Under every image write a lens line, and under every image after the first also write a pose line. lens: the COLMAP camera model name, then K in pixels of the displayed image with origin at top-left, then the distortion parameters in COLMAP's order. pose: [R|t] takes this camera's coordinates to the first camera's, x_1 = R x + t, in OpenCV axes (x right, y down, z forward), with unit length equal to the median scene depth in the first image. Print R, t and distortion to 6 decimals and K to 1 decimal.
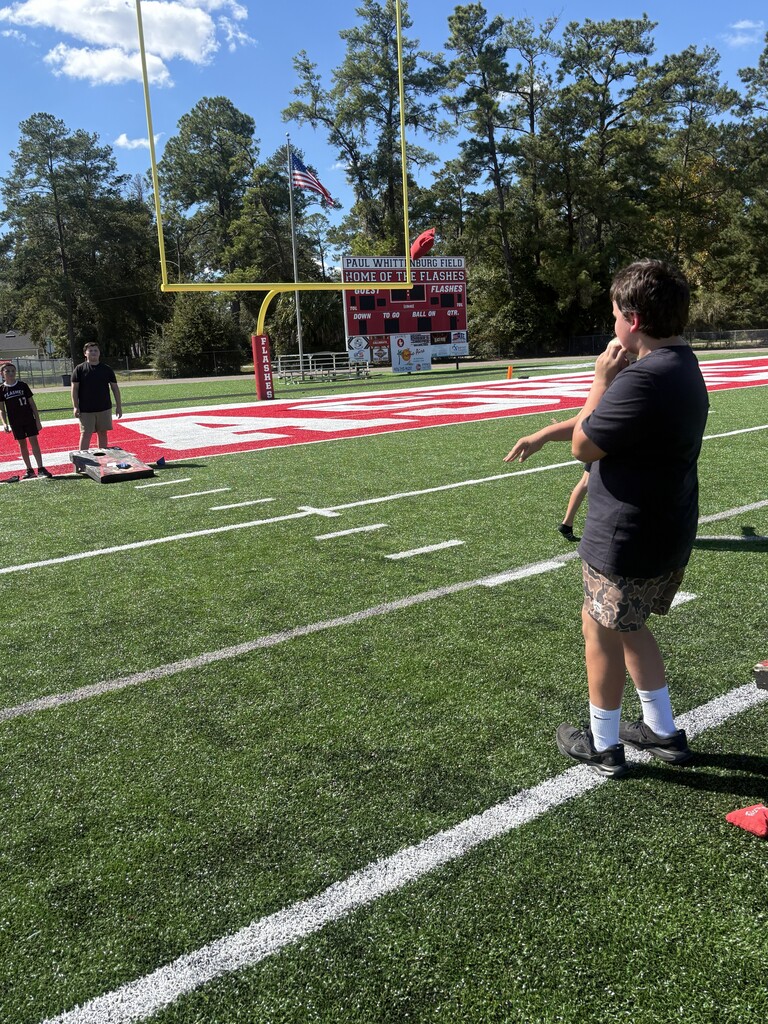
lens RADIAL K [[855.6, 0, 382.4], [0, 855.6, 512.5], [0, 0, 1]] dist [0.012003, 0.003622]
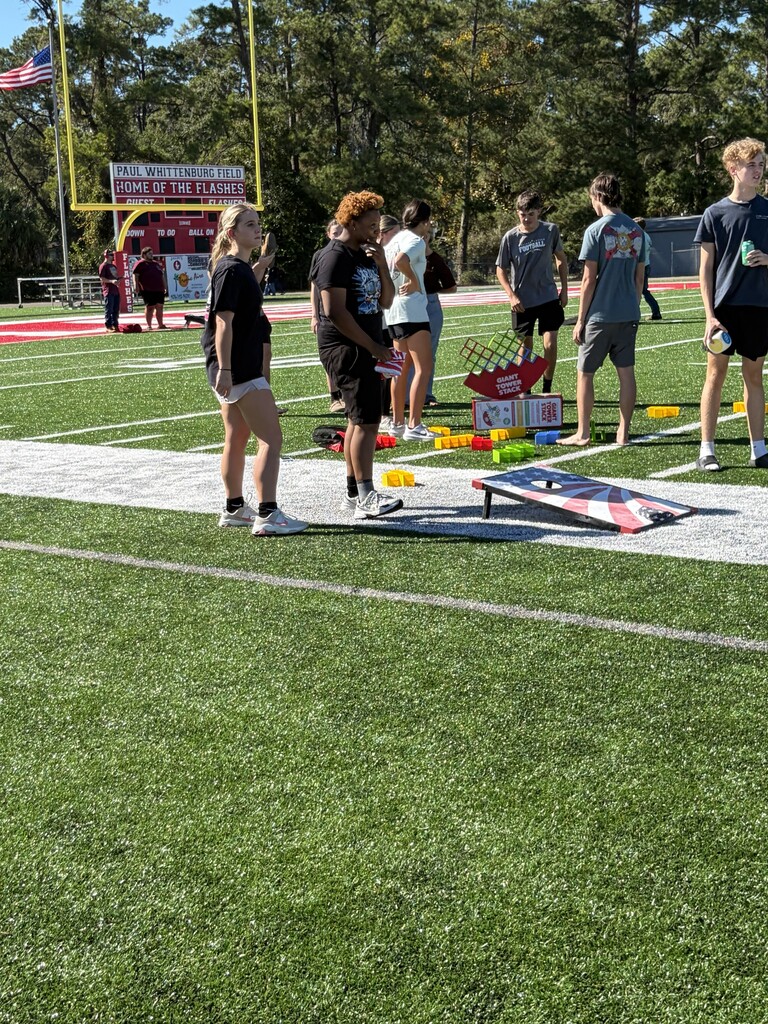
lens RADIAL K [[1522.1, 0, 385.1], [0, 1522.1, 512.7], [0, 0, 1]] dist [0.111720, 0.000000]
pose [[0.962713, -0.034411, 0.268327, -0.193706], [0.047819, 0.997904, -0.043591, 0.121356], [-0.266265, 0.054797, 0.962341, -0.497101]]
